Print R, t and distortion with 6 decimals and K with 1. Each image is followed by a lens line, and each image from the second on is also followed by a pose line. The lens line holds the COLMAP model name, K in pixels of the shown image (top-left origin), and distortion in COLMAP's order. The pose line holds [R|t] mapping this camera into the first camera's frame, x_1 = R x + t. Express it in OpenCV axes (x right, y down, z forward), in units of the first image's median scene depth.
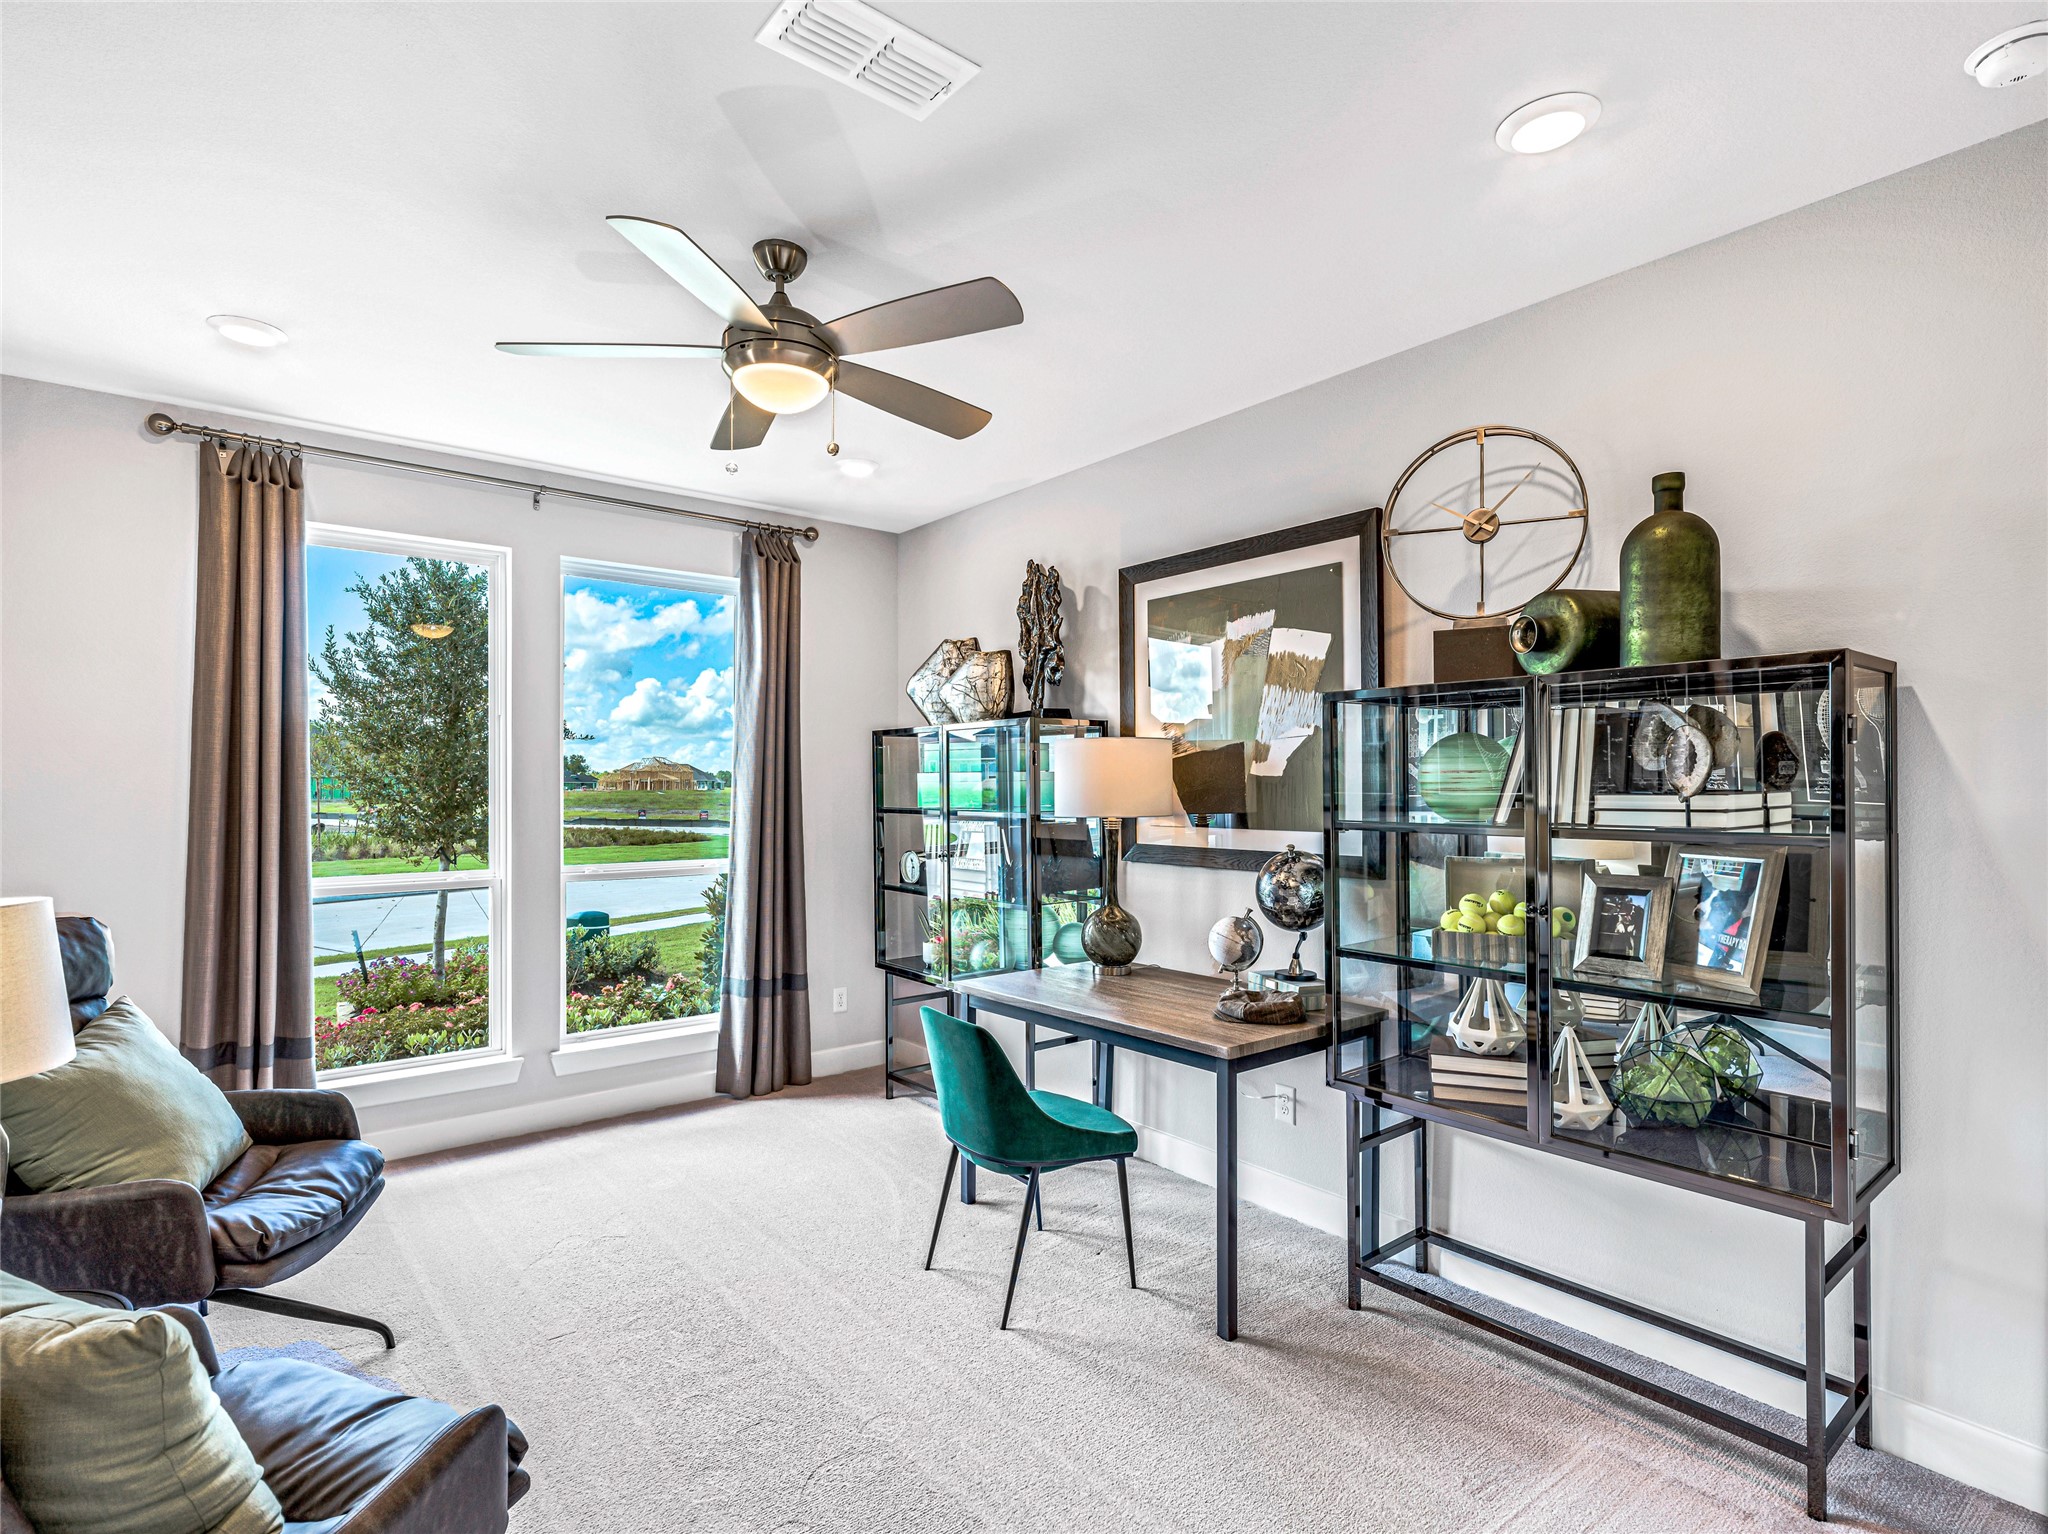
lens RADIAL K [[1011.8, 0, 1027.9], [0, 1011.8, 780.3], [0, 0, 1]] dist [-0.001756, 0.000234]
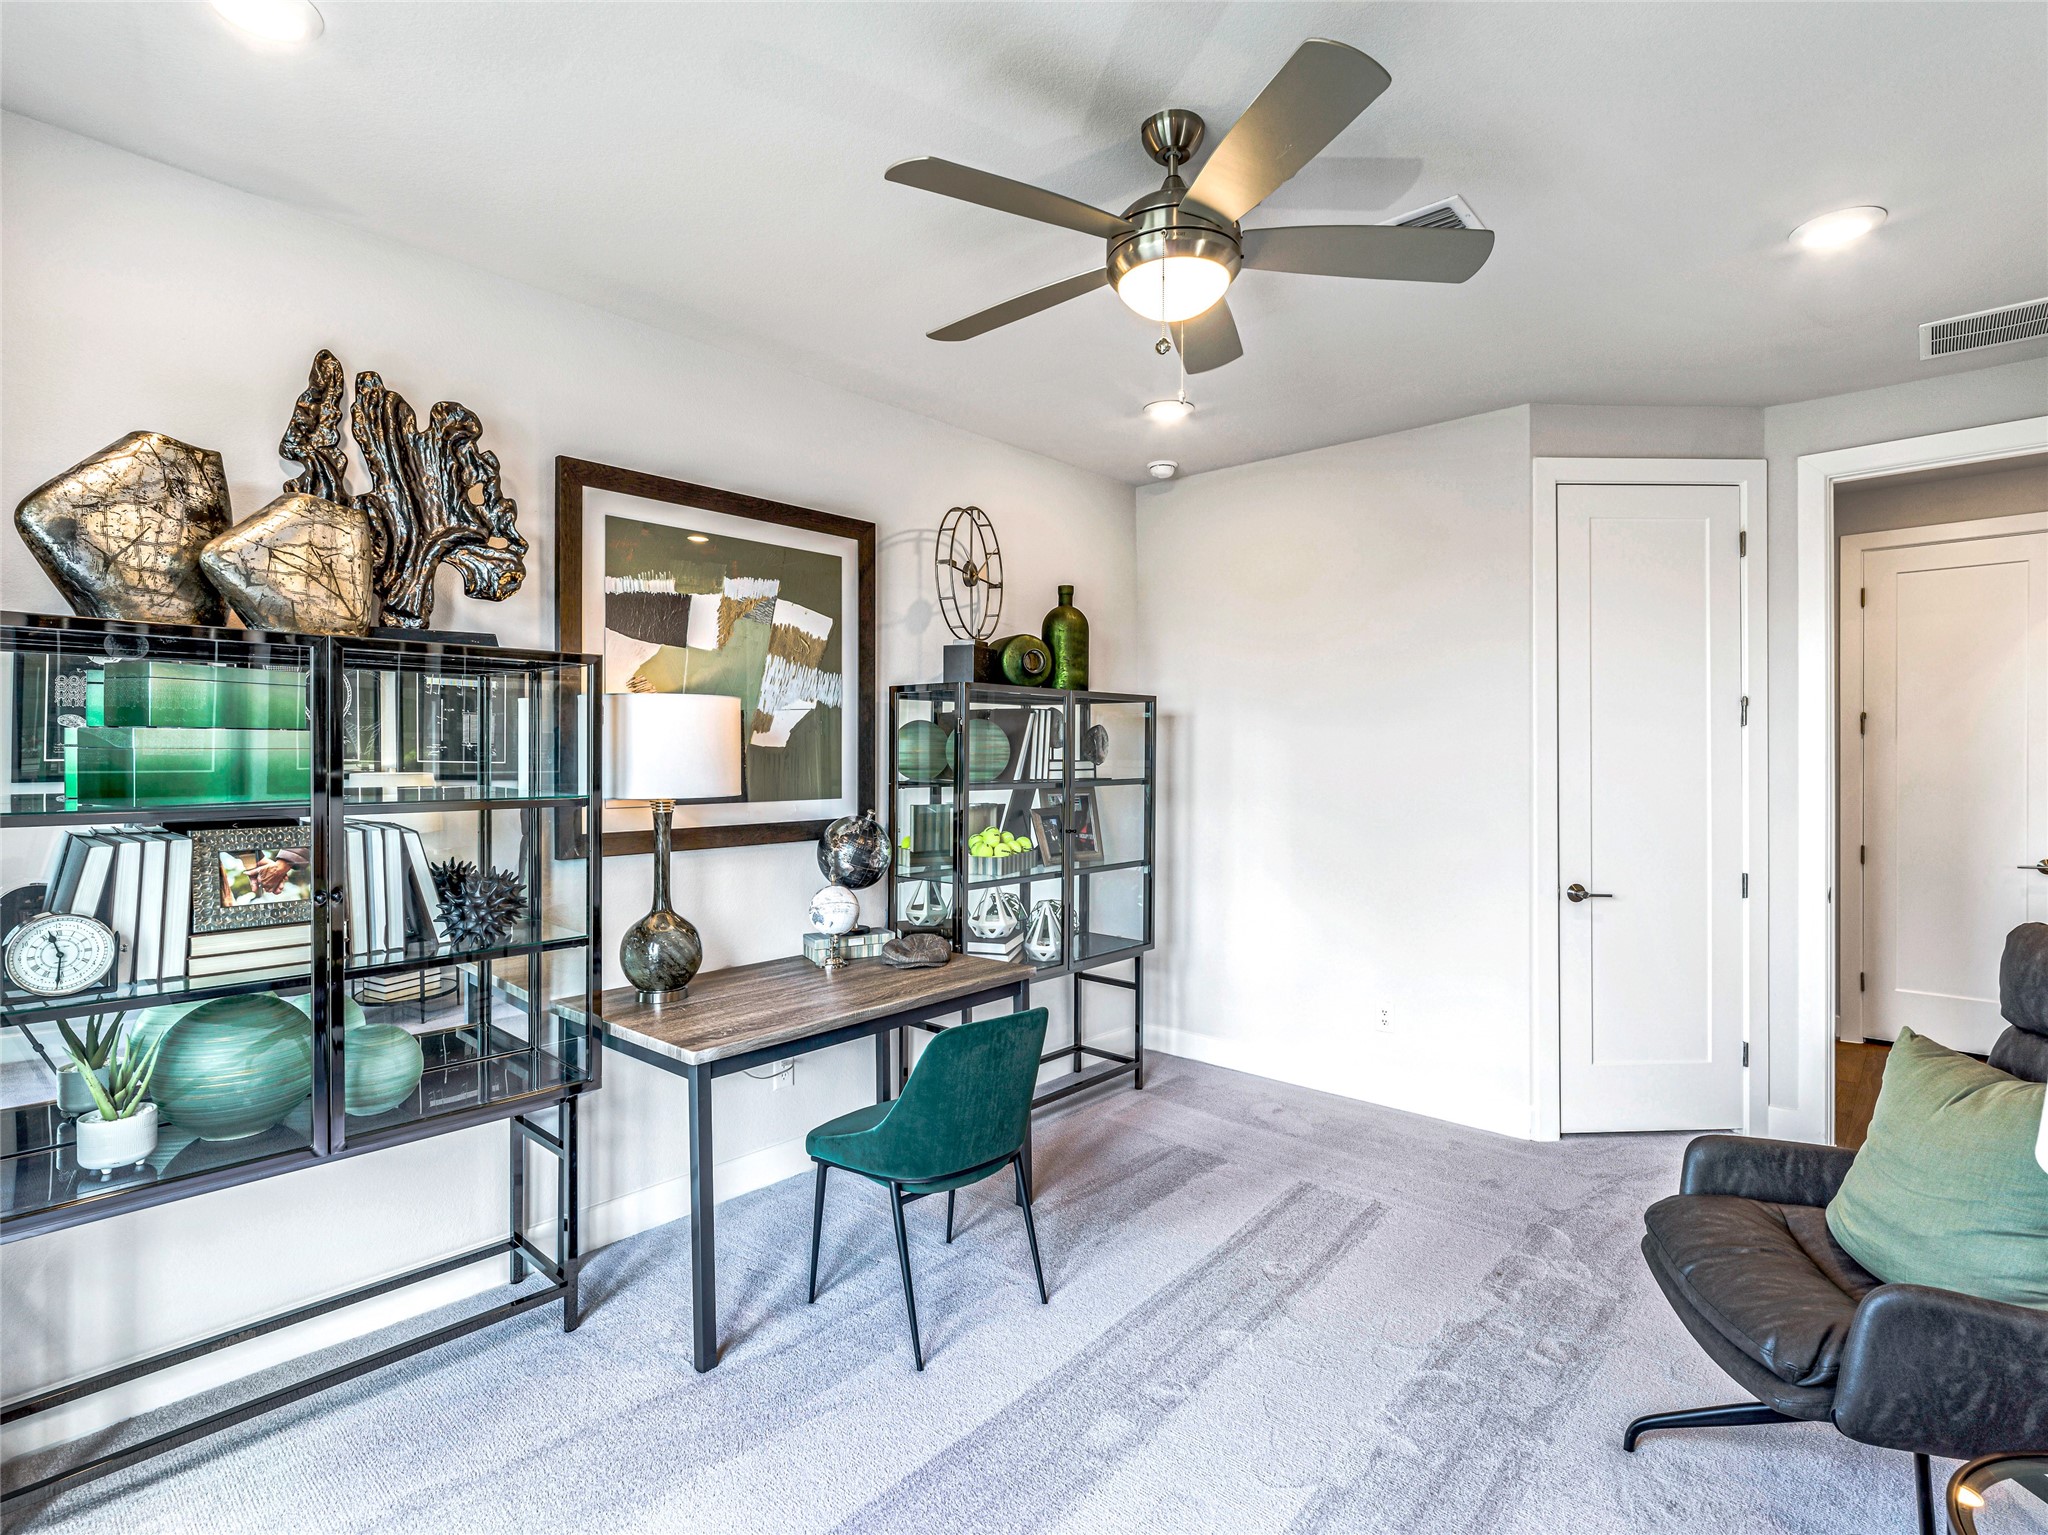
lens RADIAL K [[1011.8, 0, 1031.2], [0, 1011.8, 750.9], [0, 0, 1]] dist [-0.001756, 0.000234]
pose [[-0.168866, -0.003040, 0.985634, -0.799513], [-0.008102, 0.999966, 0.001696, -0.004048], [-0.985606, -0.007699, -0.168885, 0.939577]]
